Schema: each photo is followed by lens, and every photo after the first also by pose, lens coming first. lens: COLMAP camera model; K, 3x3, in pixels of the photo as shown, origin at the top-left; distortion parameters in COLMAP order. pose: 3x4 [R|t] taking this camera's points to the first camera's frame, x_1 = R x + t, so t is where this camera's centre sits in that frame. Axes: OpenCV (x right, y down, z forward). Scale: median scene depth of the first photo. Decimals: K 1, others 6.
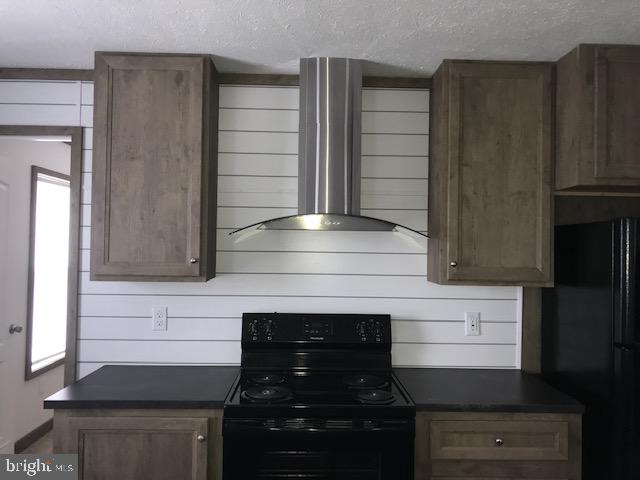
lens RADIAL K [[524.4, 0, 317.1], [0, 524.4, 241.1], [0, 0, 1]] dist [0.024030, -0.011097]
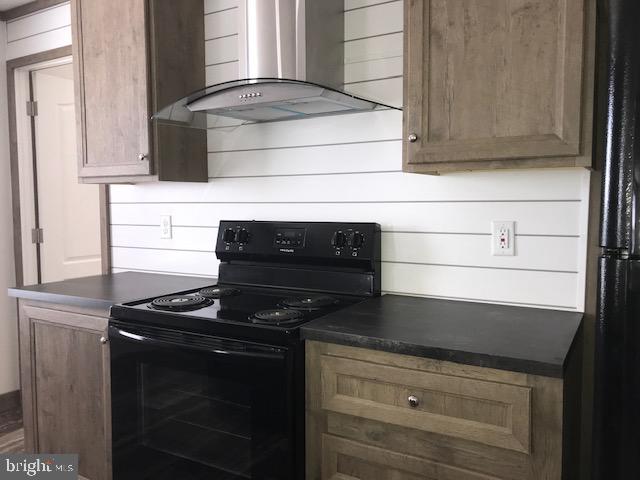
lens RADIAL K [[524.4, 0, 318.7], [0, 524.4, 238.0], [0, 0, 1]] dist [0.024030, -0.011097]
pose [[0.854359, 0.016650, -0.519416, 0.498440], [0.024035, 0.997151, 0.071498, 0.117656], [0.519127, -0.073570, 0.851525, 0.359294]]
